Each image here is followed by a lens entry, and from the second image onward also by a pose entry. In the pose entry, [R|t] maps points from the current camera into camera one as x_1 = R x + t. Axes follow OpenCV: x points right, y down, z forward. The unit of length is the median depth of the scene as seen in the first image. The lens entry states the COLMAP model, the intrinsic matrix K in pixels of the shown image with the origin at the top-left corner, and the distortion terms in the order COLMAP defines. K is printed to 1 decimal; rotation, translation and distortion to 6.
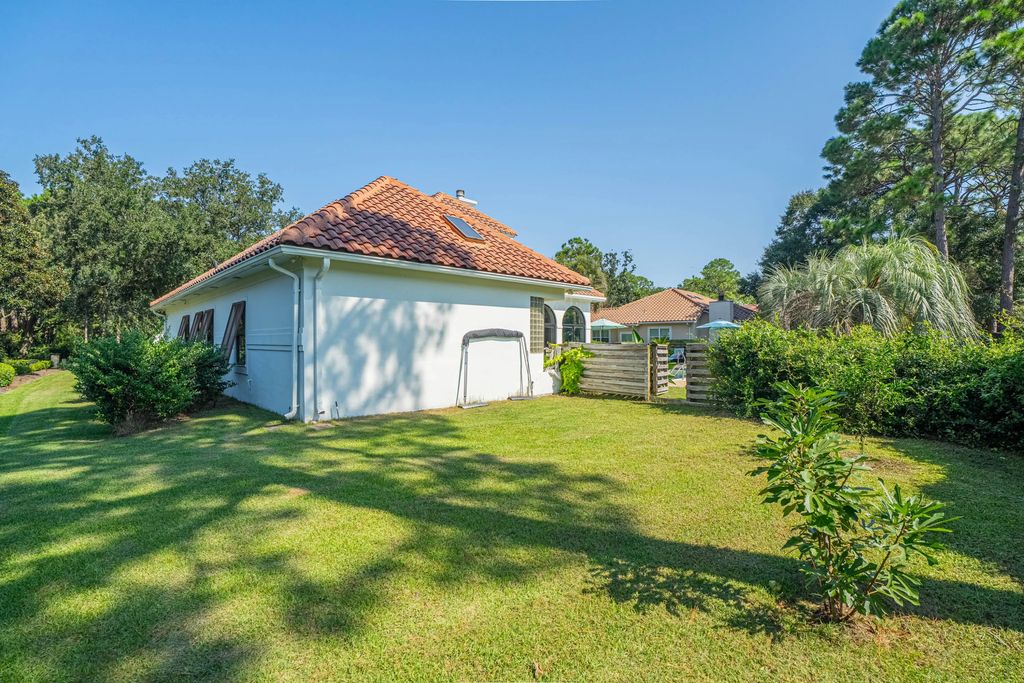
lens RADIAL K [[463.5, 0, 513.7], [0, 463.5, 341.8], [0, 0, 1]] dist [-0.016560, 0.001265]
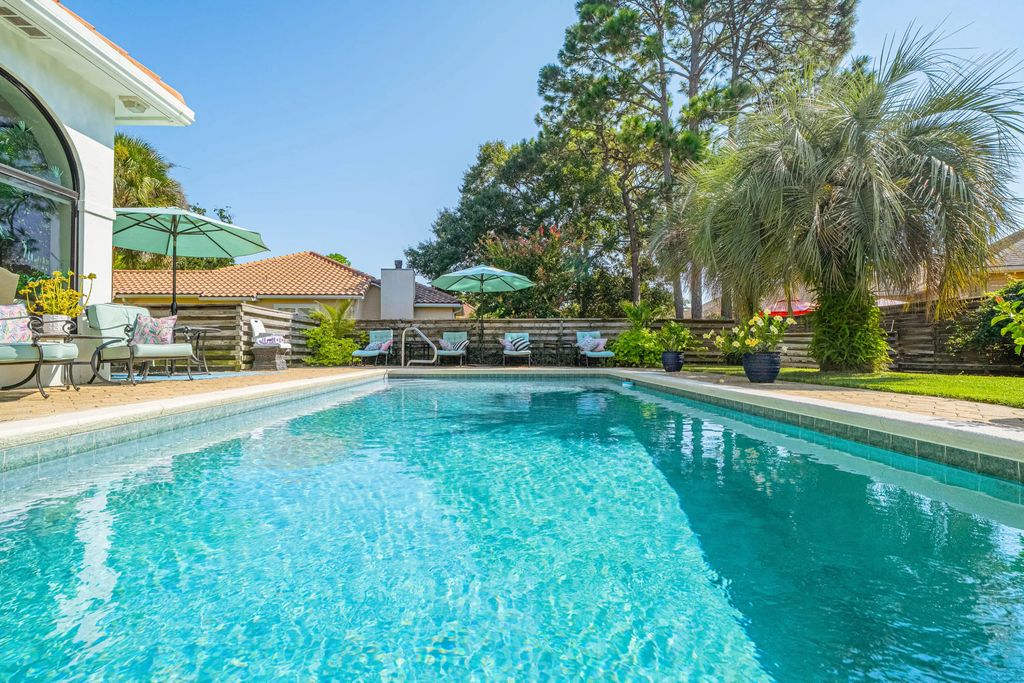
lens RADIAL K [[463.5, 0, 506.1], [0, 463.5, 345.5], [0, 0, 1]] dist [-0.016560, 0.001265]
pose [[0.691082, 0.013184, 0.722656, 0.045481], [-0.005724, 0.999902, -0.012769, 0.012655], [-0.722753, 0.004688, 0.691090, 0.230575]]
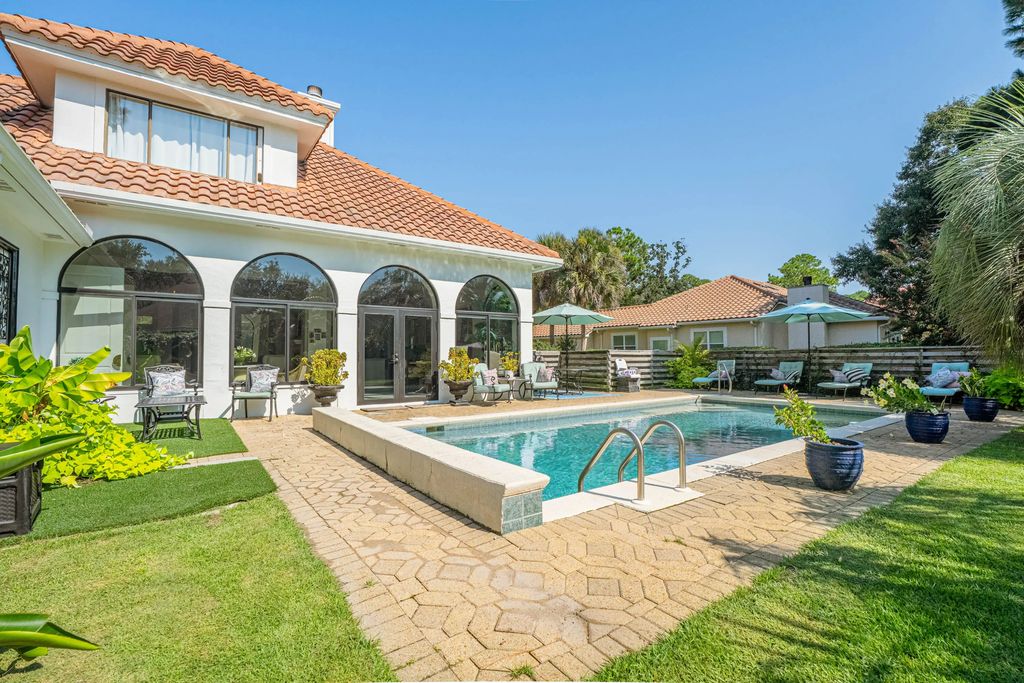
lens RADIAL K [[463.5, 0, 510.1], [0, 463.5, 344.3], [0, 0, 1]] dist [-0.016560, 0.001265]
pose [[0.988937, -0.006201, -0.148208, 0.072056], [0.002768, 0.999723, -0.023357, 0.002677], [0.148311, 0.022688, 0.988680, 0.164517]]
